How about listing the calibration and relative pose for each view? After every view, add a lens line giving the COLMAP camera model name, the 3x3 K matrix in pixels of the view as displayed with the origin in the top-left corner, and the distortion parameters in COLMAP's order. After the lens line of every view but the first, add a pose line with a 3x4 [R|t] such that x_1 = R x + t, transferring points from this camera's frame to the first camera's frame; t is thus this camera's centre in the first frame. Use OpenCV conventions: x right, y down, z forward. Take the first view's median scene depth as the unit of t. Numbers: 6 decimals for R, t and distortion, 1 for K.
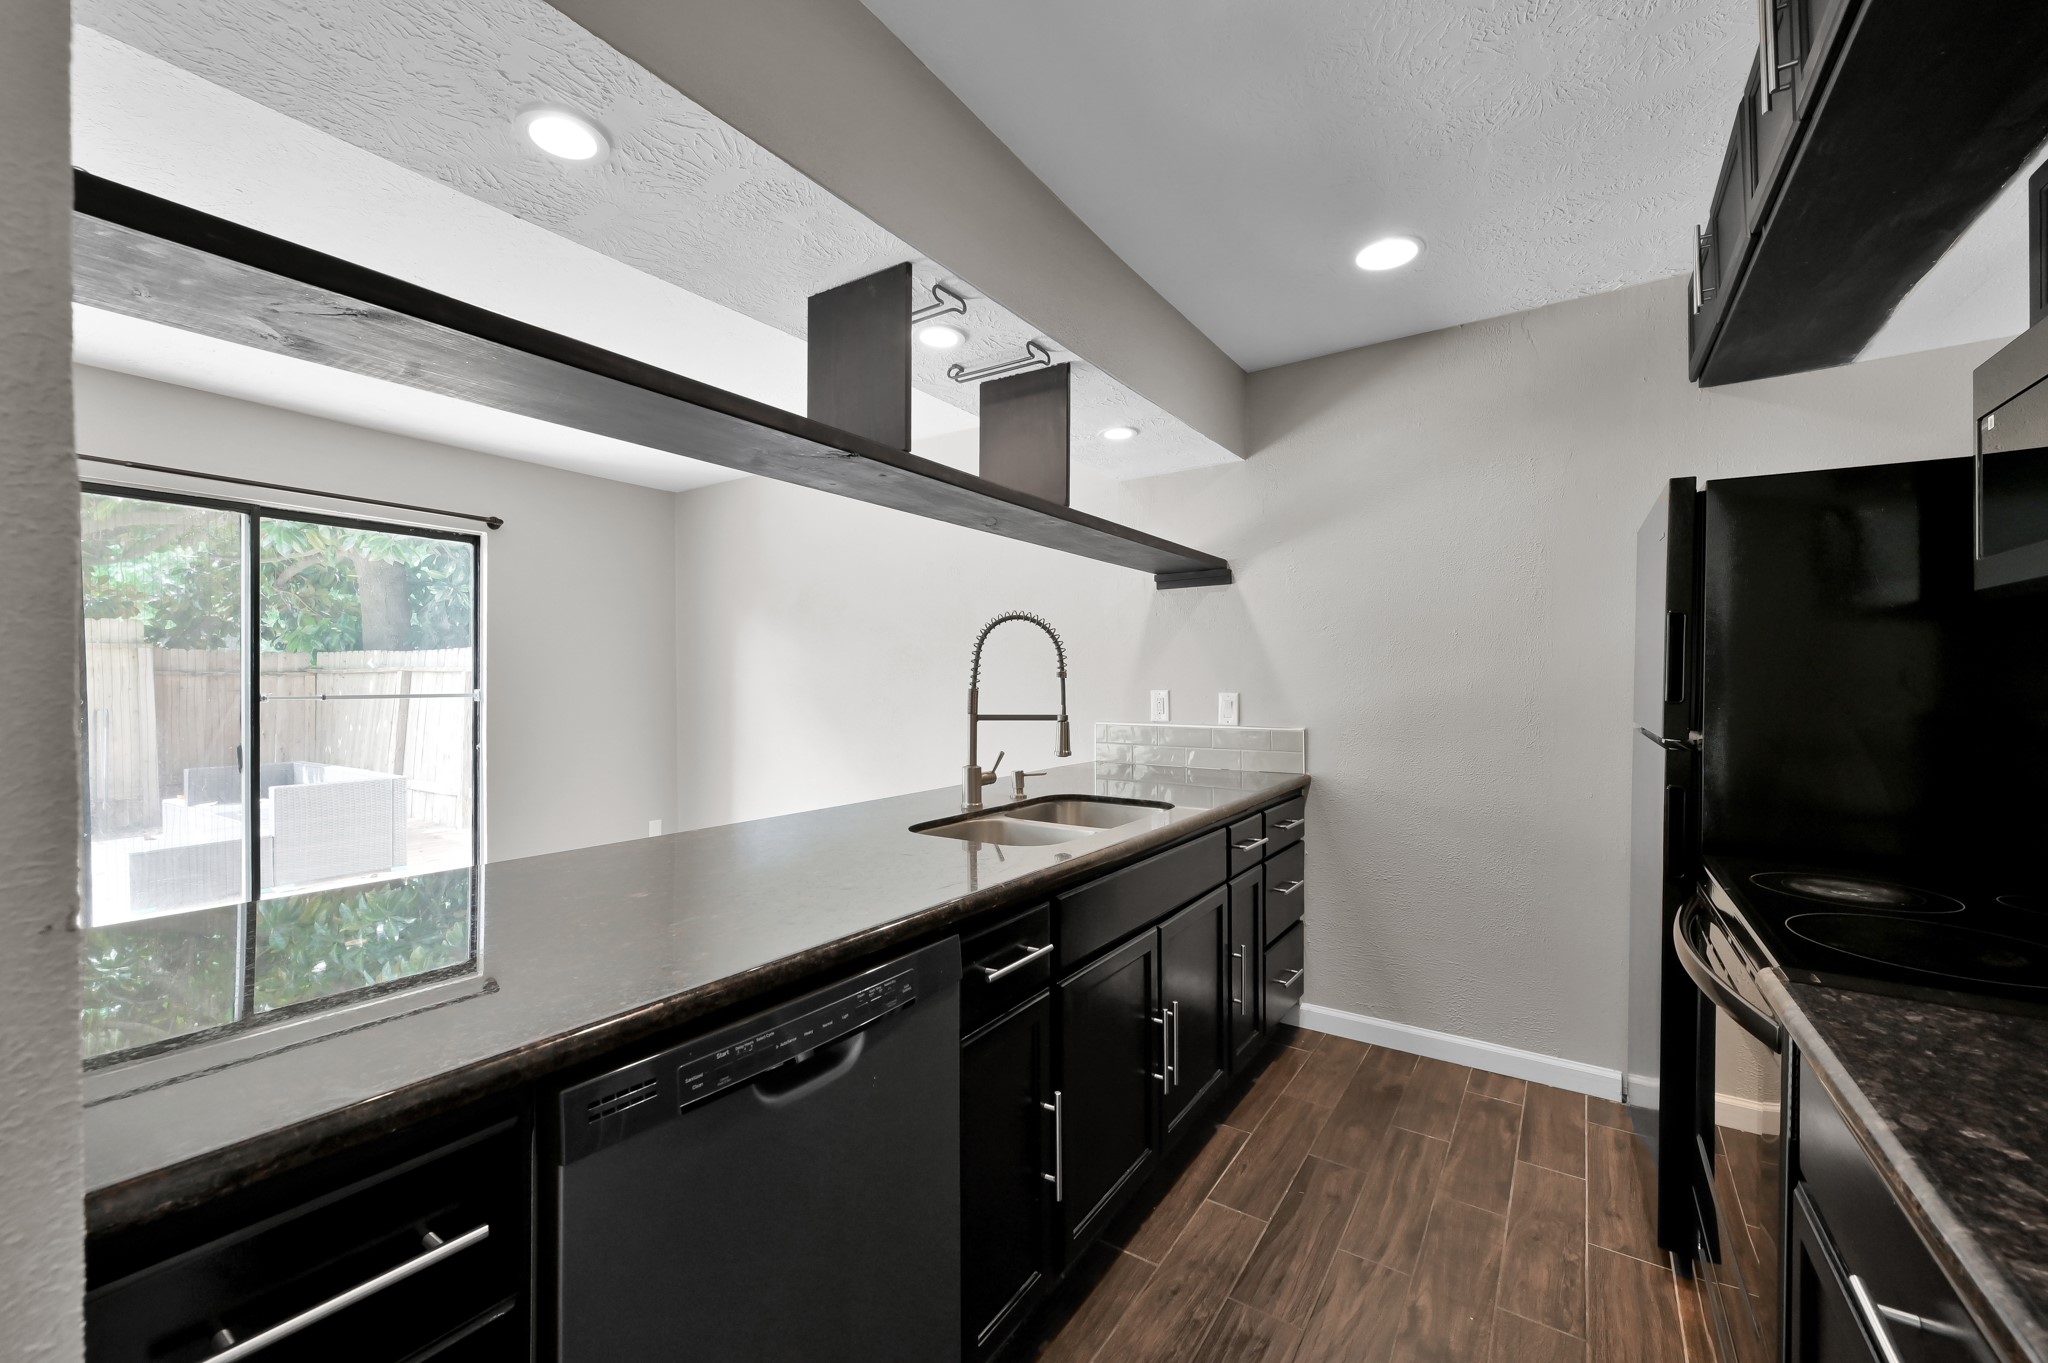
lens RADIAL K [[826.6, 0, 1022.6], [0, 826.6, 684.9], [0, 0, 1]] dist [0.000707, 0.000264]
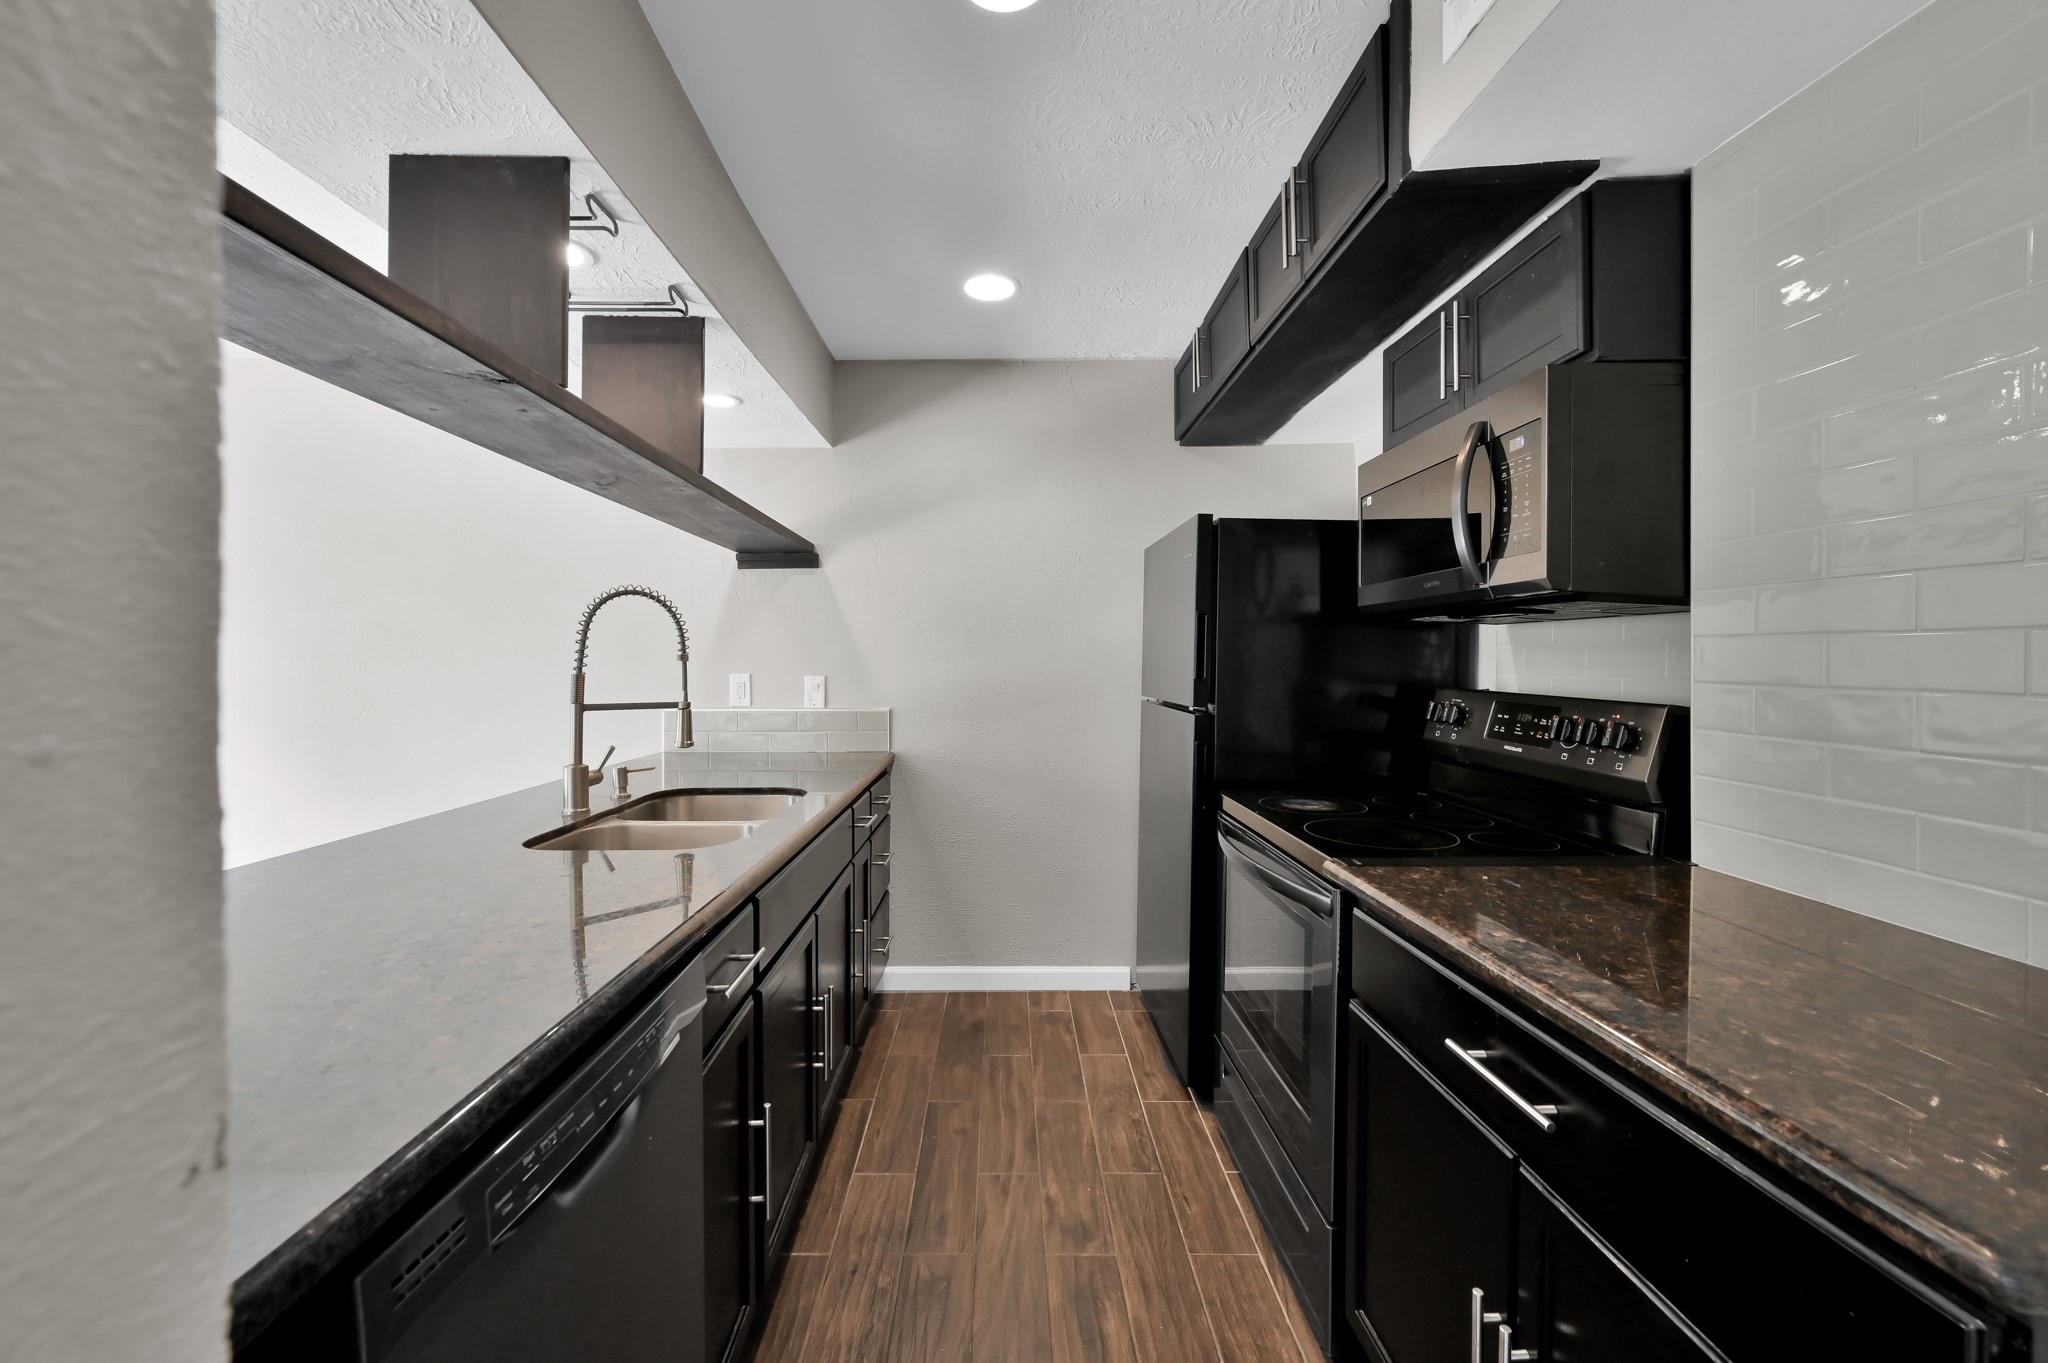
lens RADIAL K [[822.2, 0, 1013.7], [0, 822.2, 670.0], [0, 0, 1]] dist [0.000303, 0.000474]
pose [[0.825445, -0.006027, 0.564451, -0.168425], [0.004302, 0.999981, 0.004387, -0.001295], [-0.564467, -0.001193, 0.825455, 0.050196]]
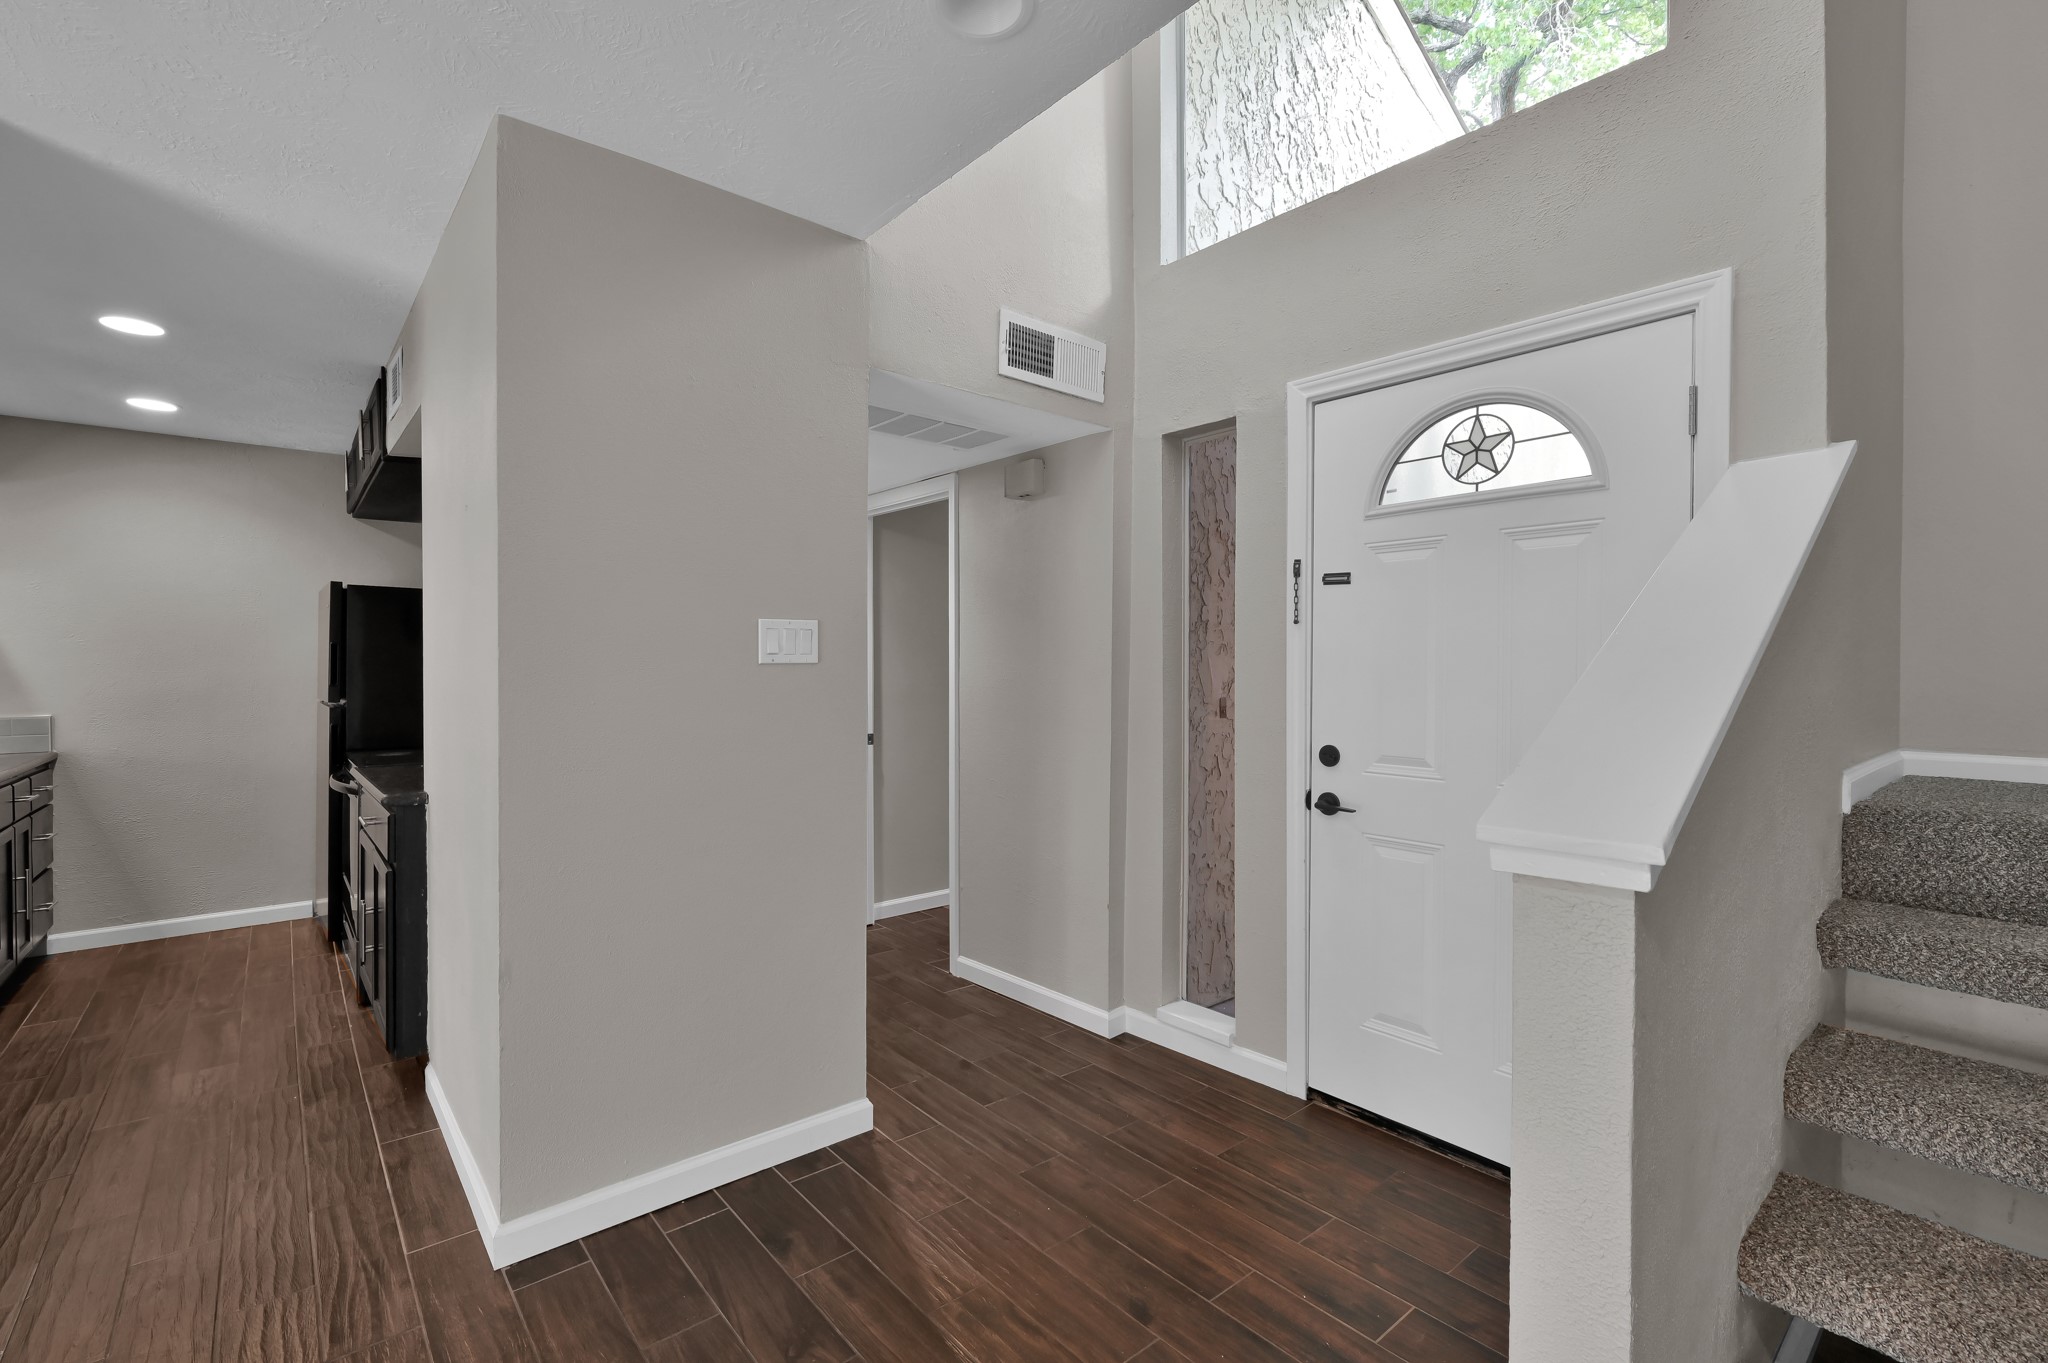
lens RADIAL K [[915.7, 0, 1040.0], [0, 915.7, 669.1], [0, 0, 1]] dist [-0.000879, -0.000273]
pose [[0.283093, -0.009107, 0.959049, -0.770880], [0.002905, 0.999958, 0.008638, -0.030987], [-0.959088, 0.000340, 0.283108, -1.138389]]
